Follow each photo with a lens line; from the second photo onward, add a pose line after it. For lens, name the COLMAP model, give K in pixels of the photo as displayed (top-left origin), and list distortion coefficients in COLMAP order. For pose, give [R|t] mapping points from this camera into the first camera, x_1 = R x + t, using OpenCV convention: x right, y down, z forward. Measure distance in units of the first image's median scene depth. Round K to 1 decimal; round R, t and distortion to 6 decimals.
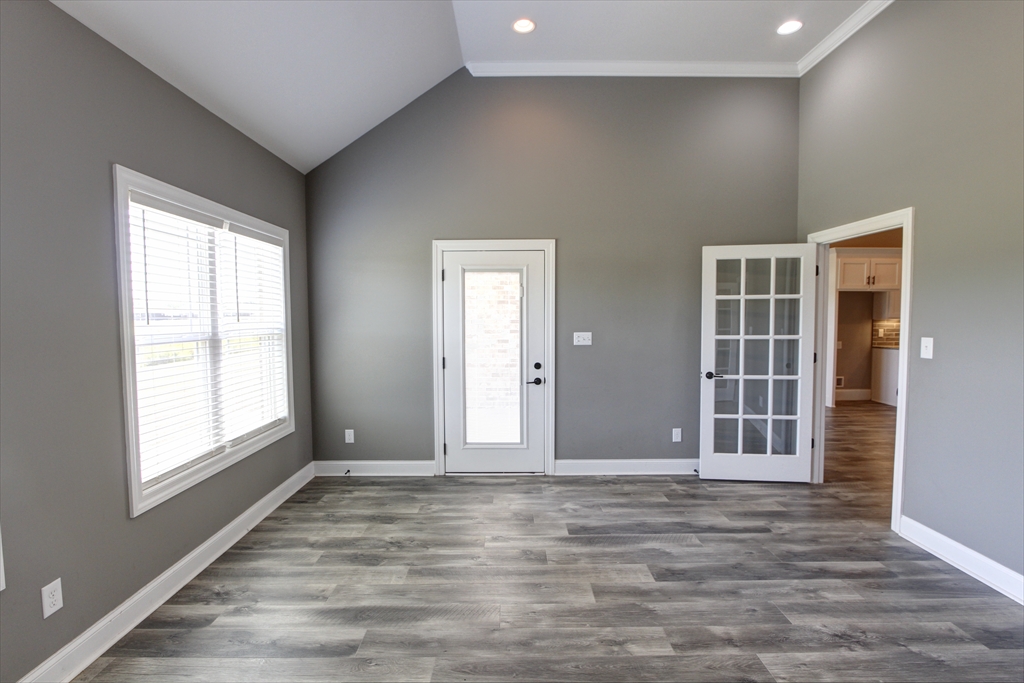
lens RADIAL K [[453.8, 0, 512.0], [0, 453.8, 341.5], [0, 0, 1]] dist [-0.018053, 0.000185]
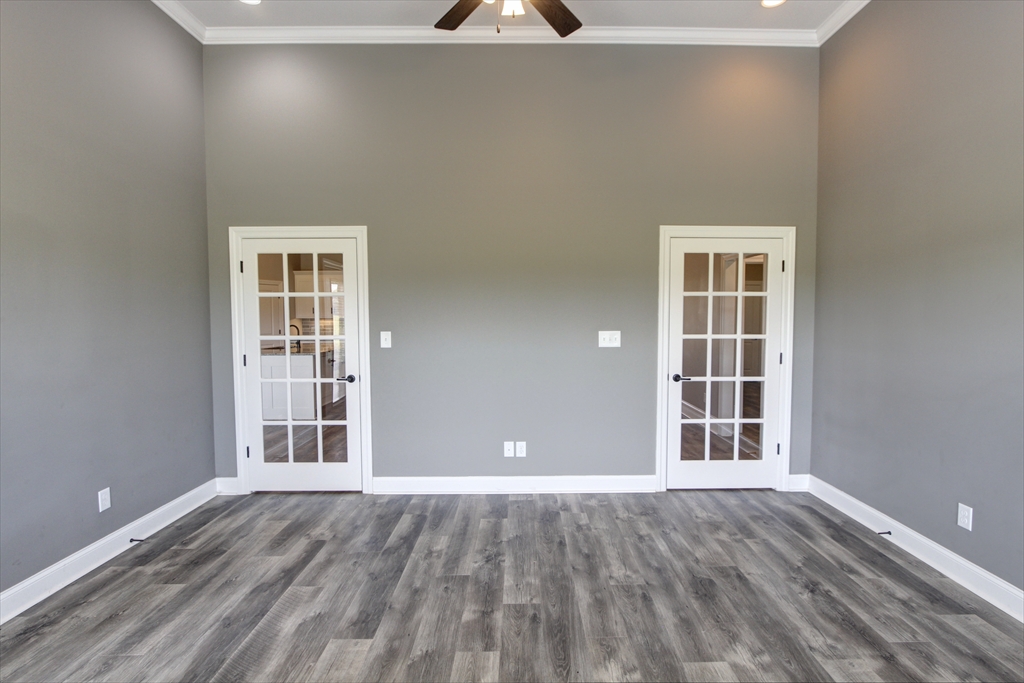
lens RADIAL K [[482.4, 0, 512.0], [0, 482.4, 341.5], [0, 0, 1]] dist [-0.017484, 0.000333]
pose [[0.040942, -0.058127, 0.997469, -0.478353], [0.061343, 0.996569, 0.055556, -0.038687], [-0.997277, 0.058913, 0.044367, 0.632636]]
